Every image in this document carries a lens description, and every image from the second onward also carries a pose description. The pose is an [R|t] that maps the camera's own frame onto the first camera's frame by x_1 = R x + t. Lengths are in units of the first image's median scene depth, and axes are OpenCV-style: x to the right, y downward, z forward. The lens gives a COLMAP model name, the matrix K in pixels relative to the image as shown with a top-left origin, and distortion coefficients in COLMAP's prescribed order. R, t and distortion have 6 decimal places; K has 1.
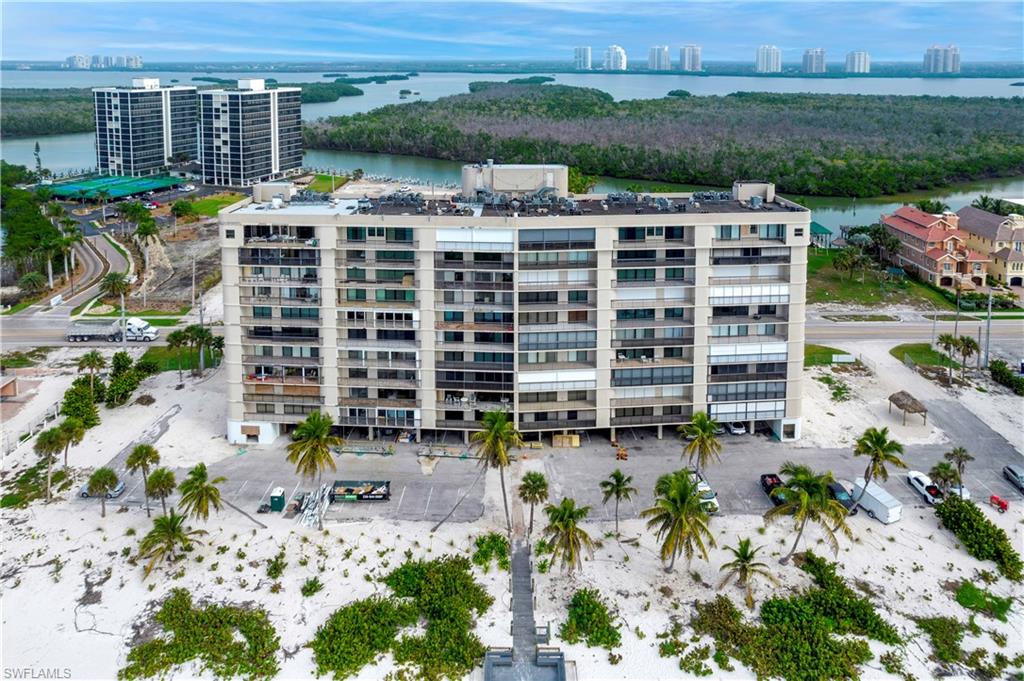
lens RADIAL K [[667.9, 0, 512.5], [0, 667.9, 276.4], [0, 0, 1]] dist [-0.024990, 0.005550]
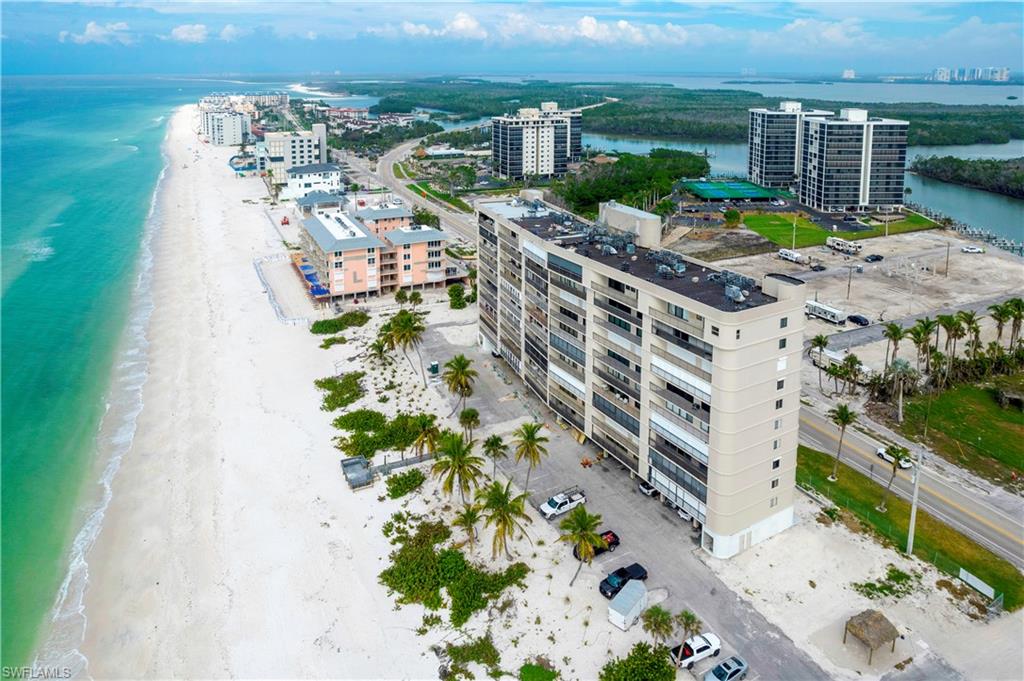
lens RADIAL K [[652.7, 0, 512.0], [0, 652.7, 340.5], [0, 0, 1]] dist [-0.010273, 0.000471]
pose [[0.425579, 0.353686, -0.832940, 1.323669], [-0.286473, 0.925772, 0.246736, -0.243858], [0.858380, 0.133609, 0.495311, 0.377192]]
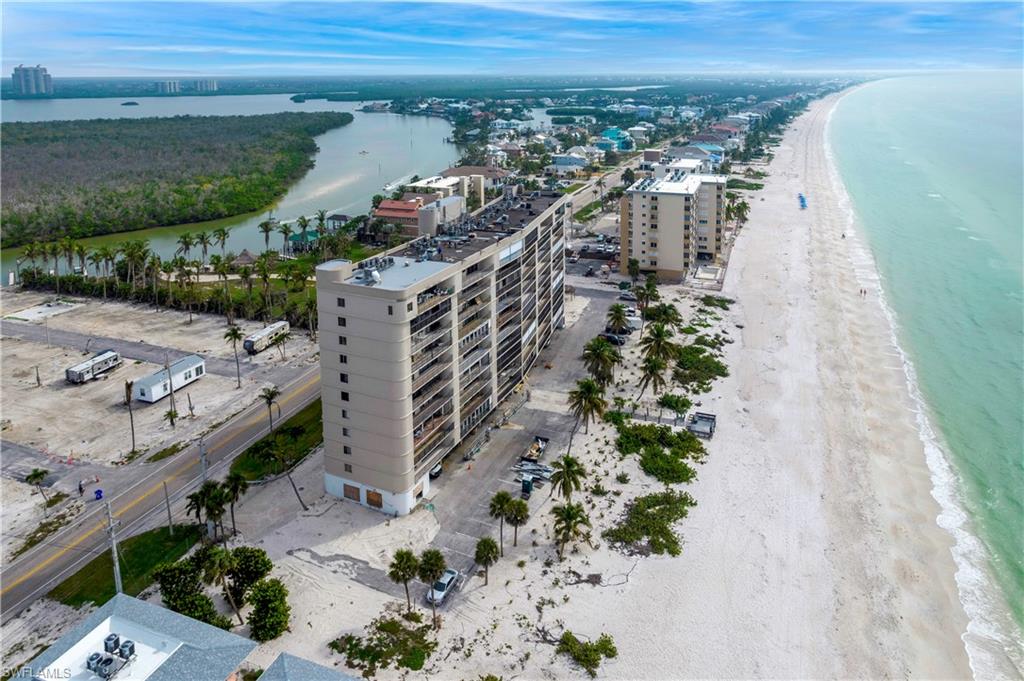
lens RADIAL K [[652.7, 0, 512.0], [0, 652.7, 340.5], [0, 0, 1]] dist [-0.010273, 0.000471]
pose [[0.359964, -0.360419, 0.860537, -1.564294], [0.300391, 0.918023, 0.258842, -0.284696], [-0.883284, 0.165324, 0.438722, 0.514953]]
